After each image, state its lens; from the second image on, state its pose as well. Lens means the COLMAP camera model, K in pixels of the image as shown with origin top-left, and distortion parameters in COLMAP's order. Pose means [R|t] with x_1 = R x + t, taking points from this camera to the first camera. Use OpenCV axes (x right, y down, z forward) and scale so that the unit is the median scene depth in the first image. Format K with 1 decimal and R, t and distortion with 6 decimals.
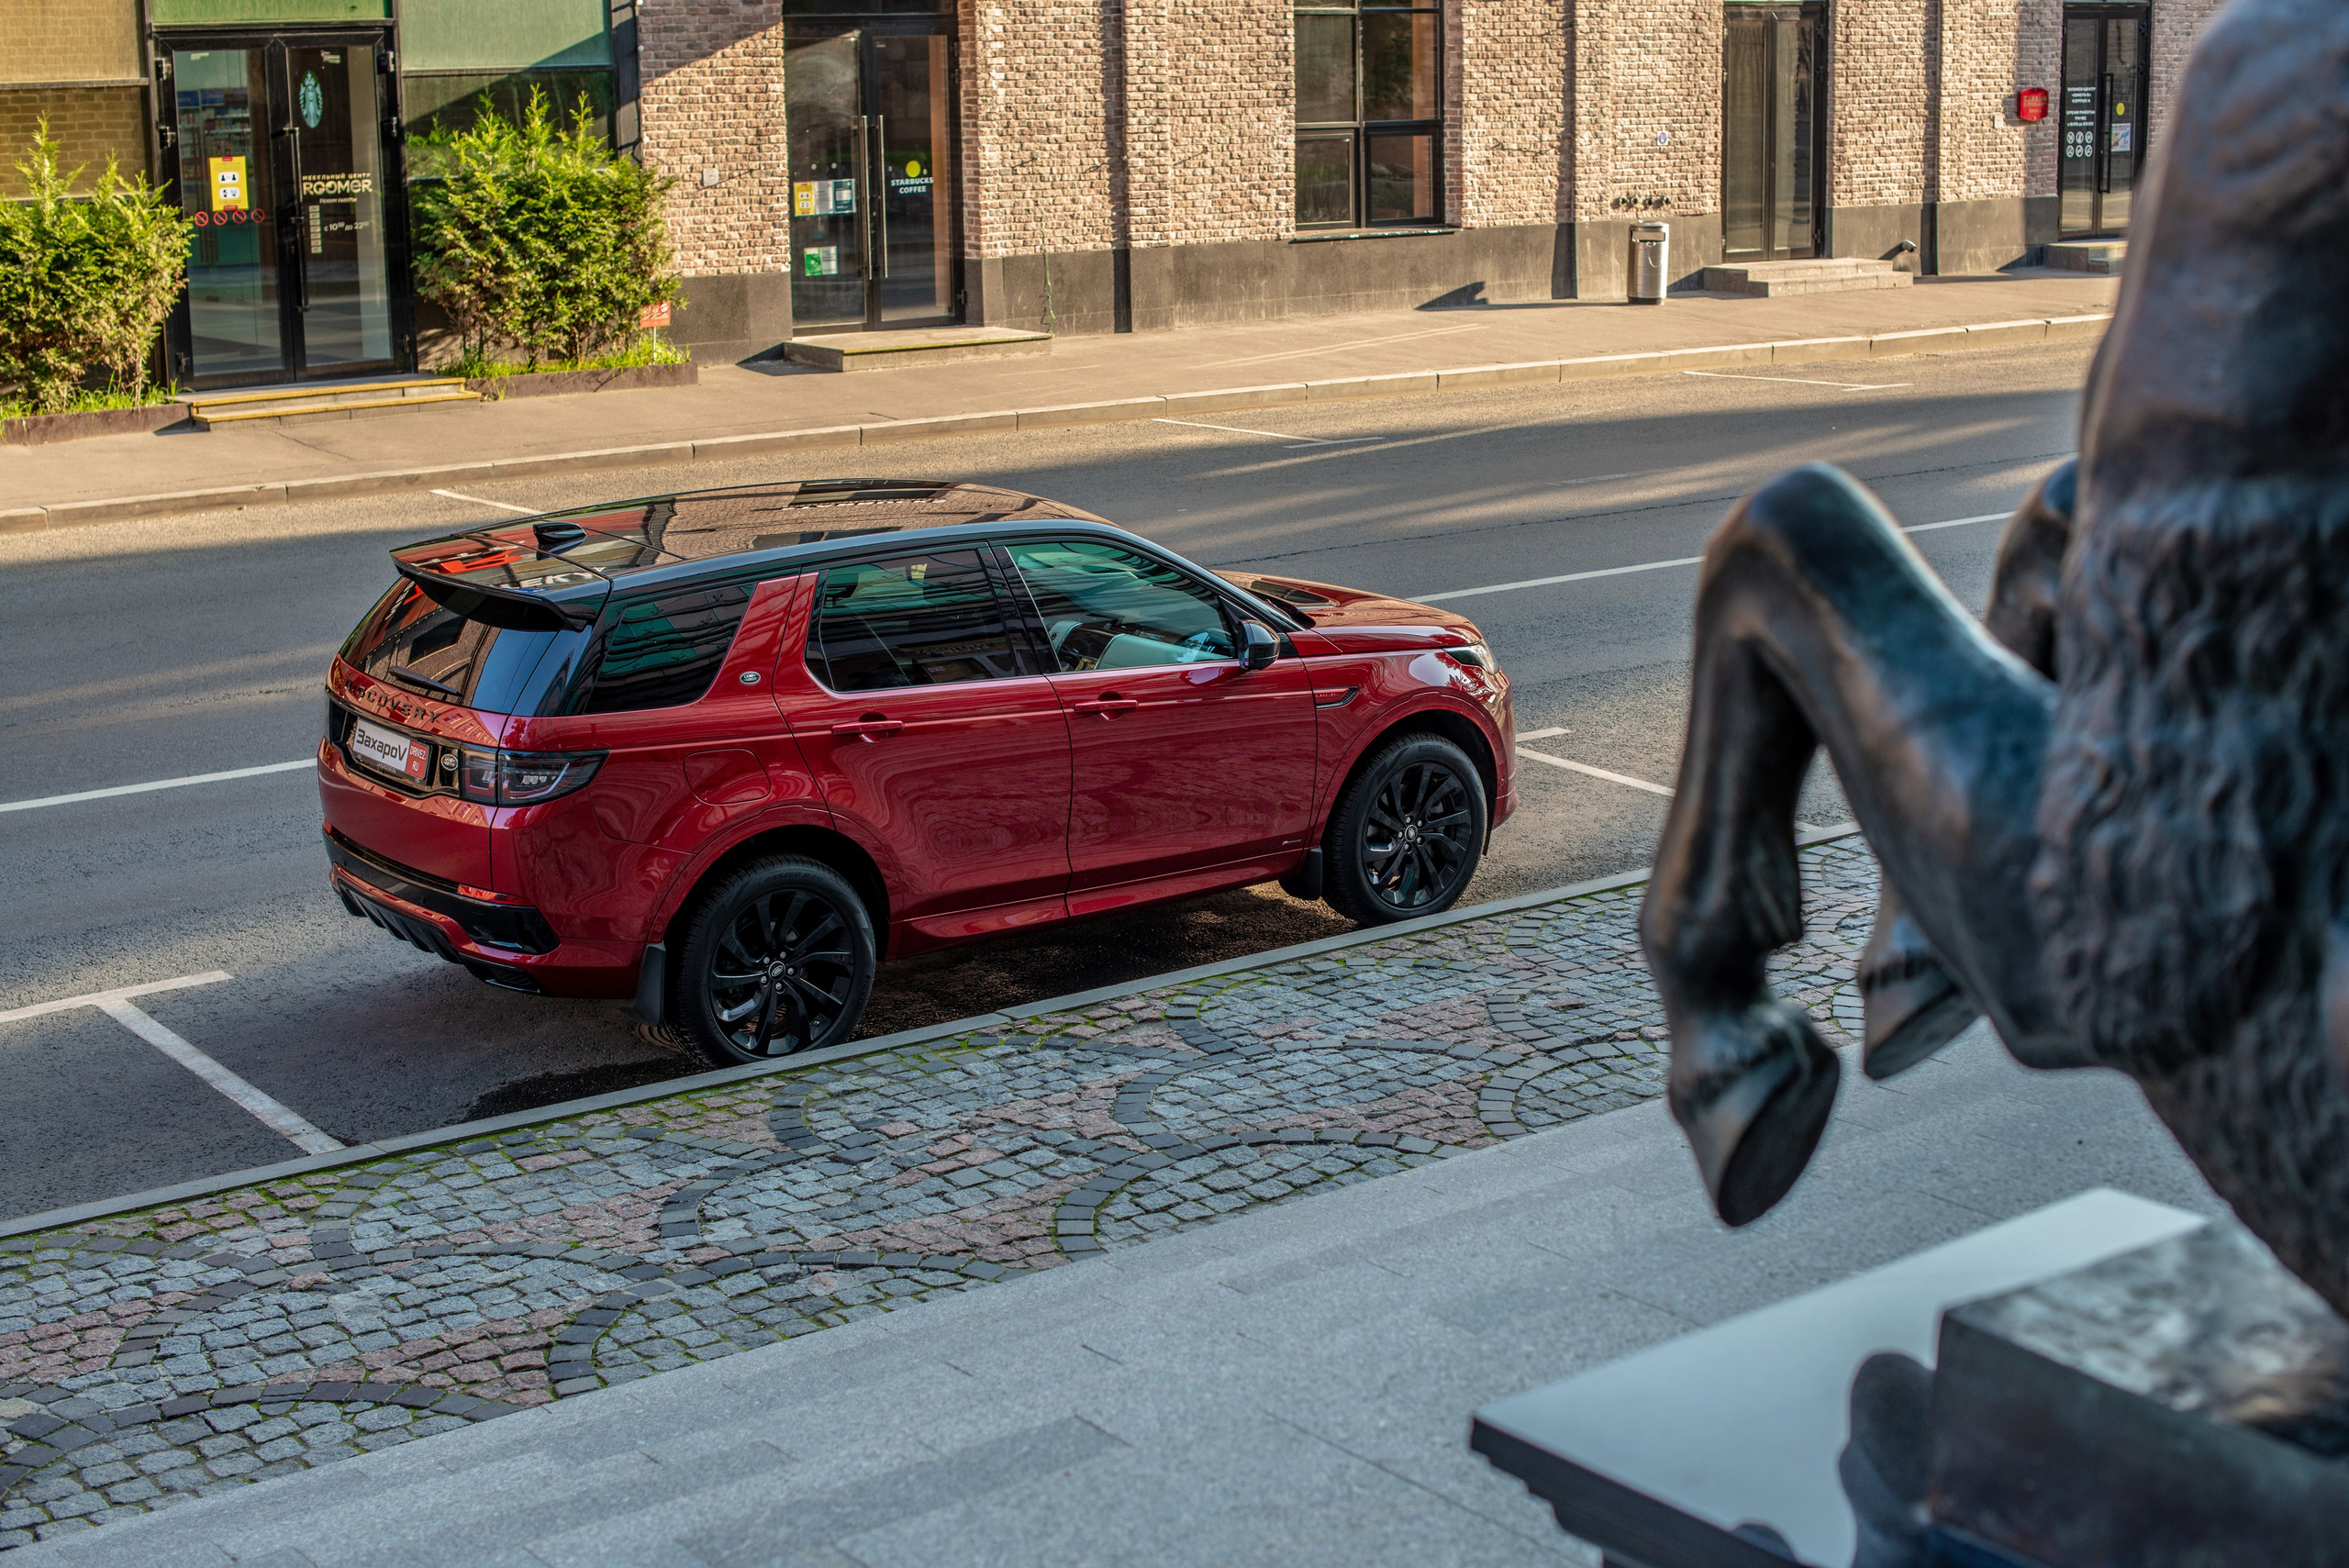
lens RADIAL K [[3388.6, 0, 1174.5], [0, 3388.6, 784.0], [0, 0, 1]] dist [-0.127965, 0.086807]
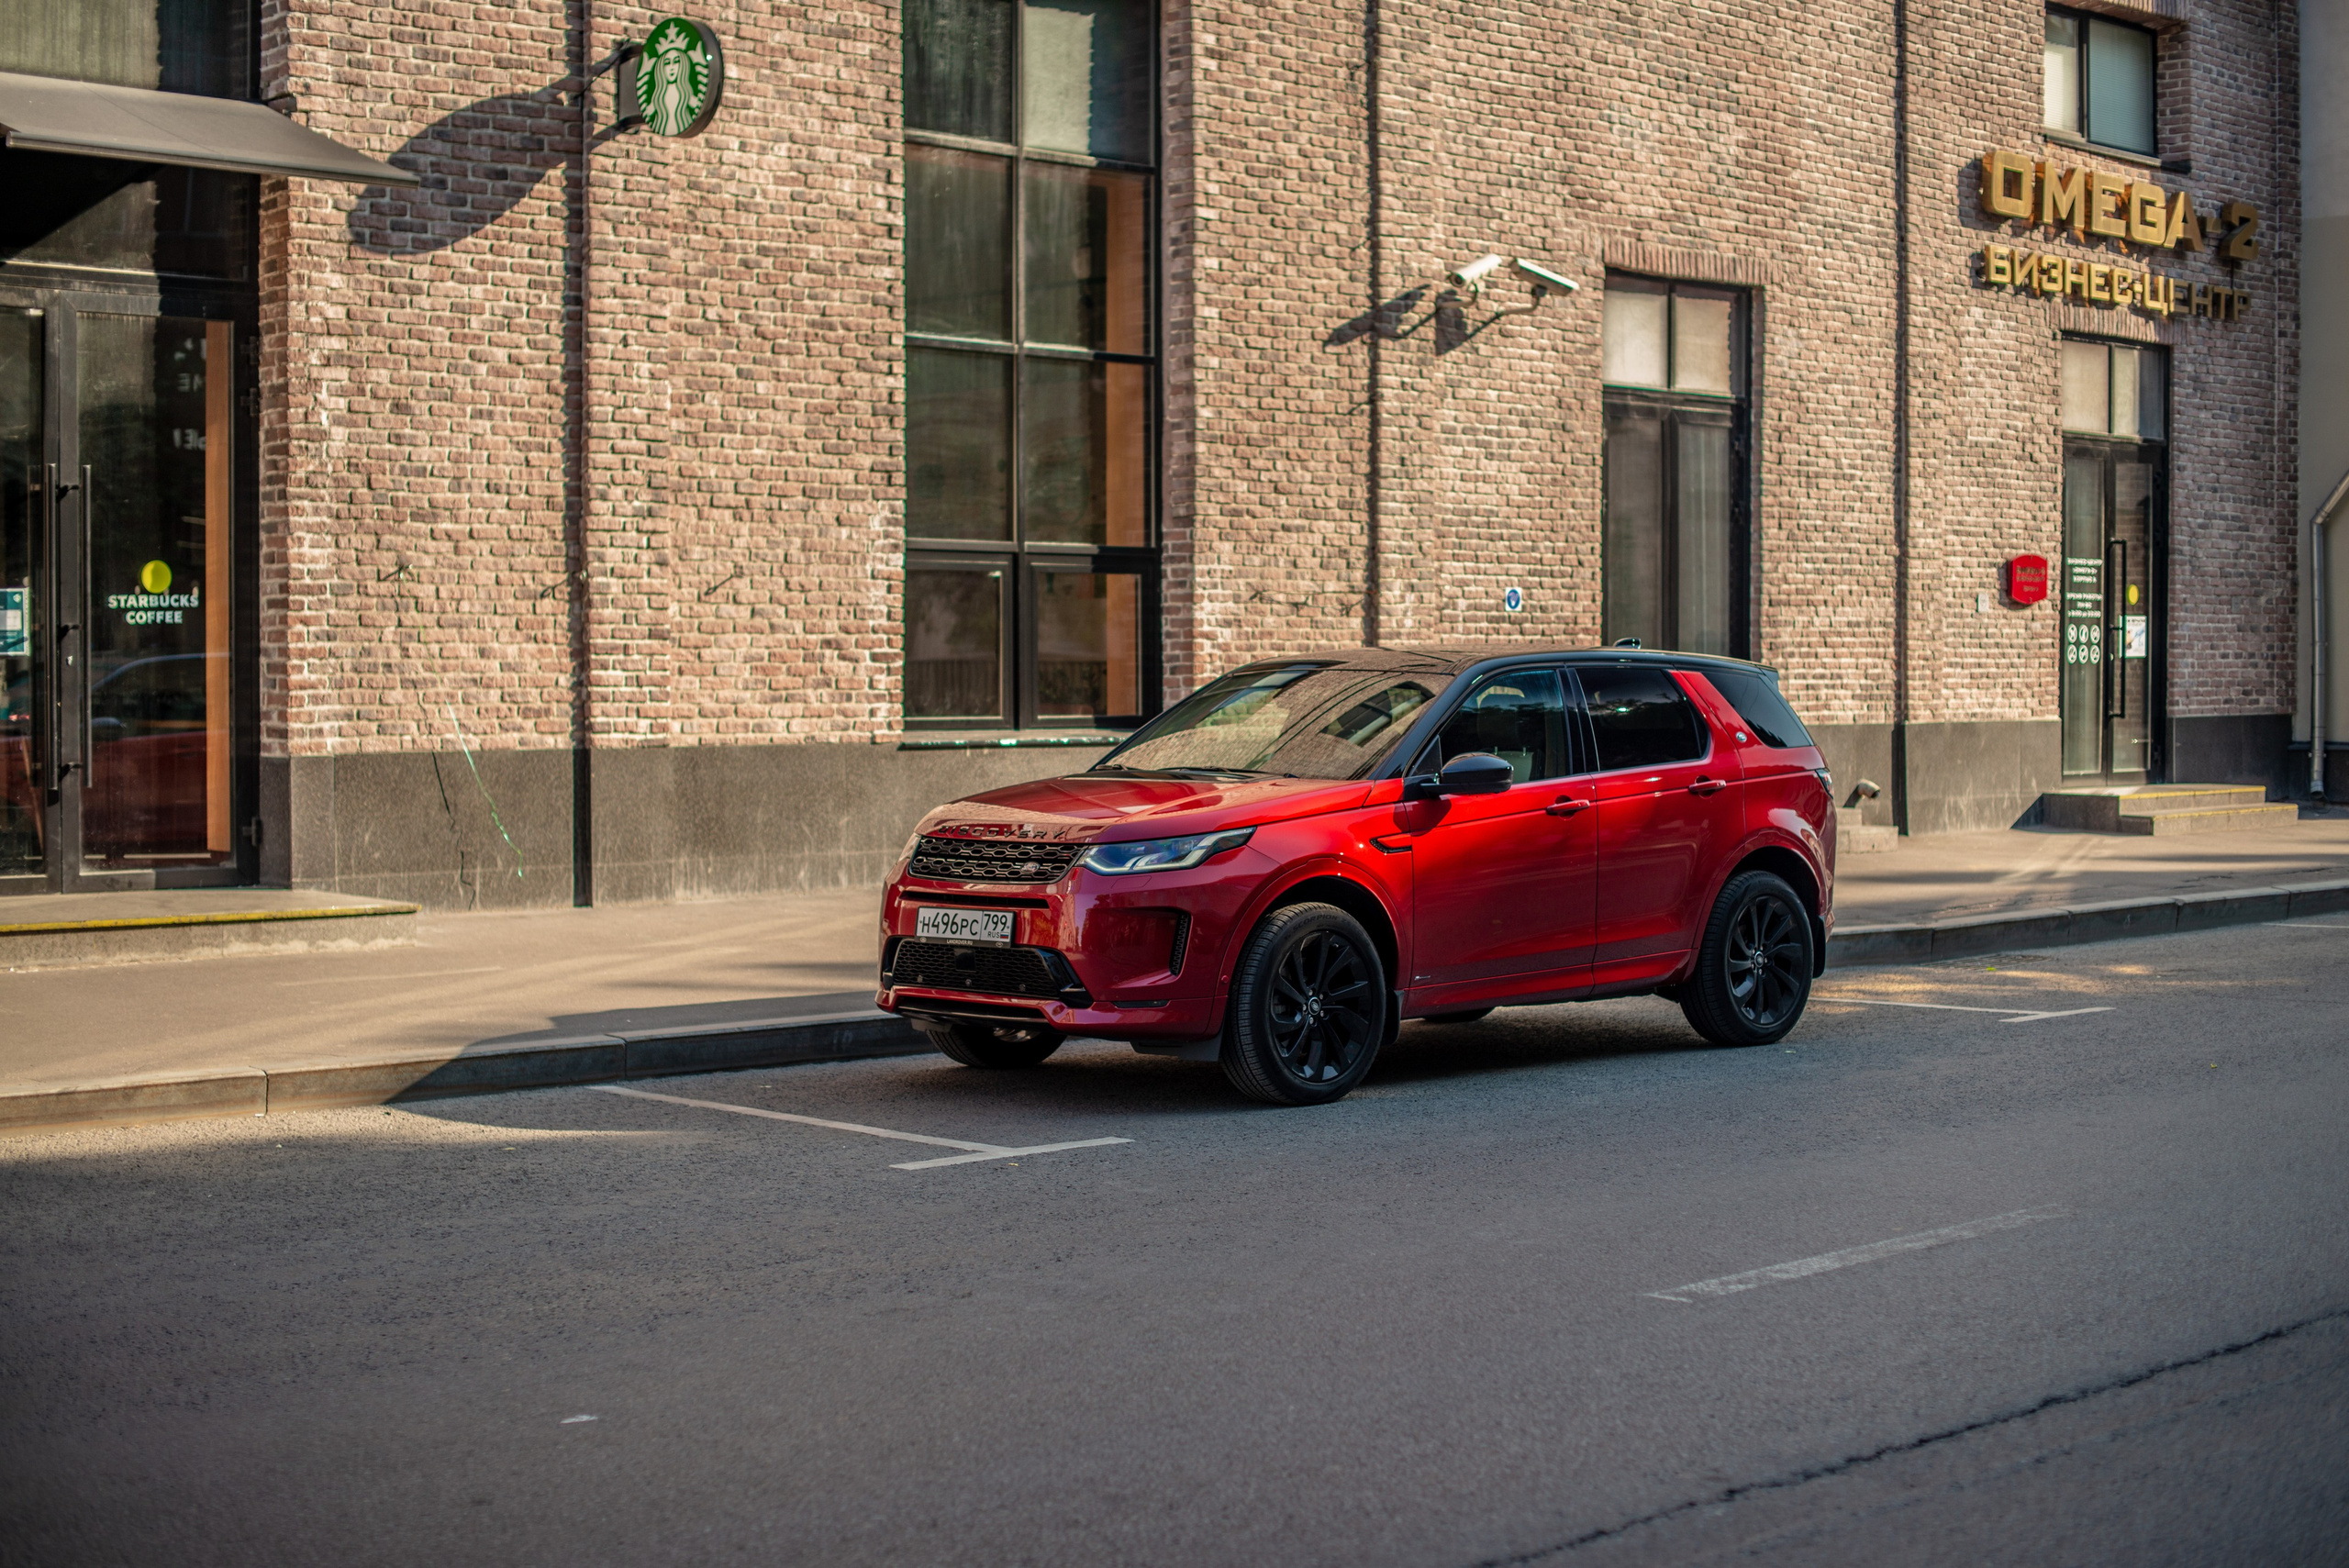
lens RADIAL K [[3388.6, 0, 1174.5], [0, 3388.6, 784.0], [0, 0, 1]] dist [-0.127965, 0.086807]
pose [[0.992056, 0.013570, 0.125067, 0.010913], [0.009333, 0.983486, -0.180745, -0.055729], [-0.125454, 0.180476, 0.975546, 0.464736]]
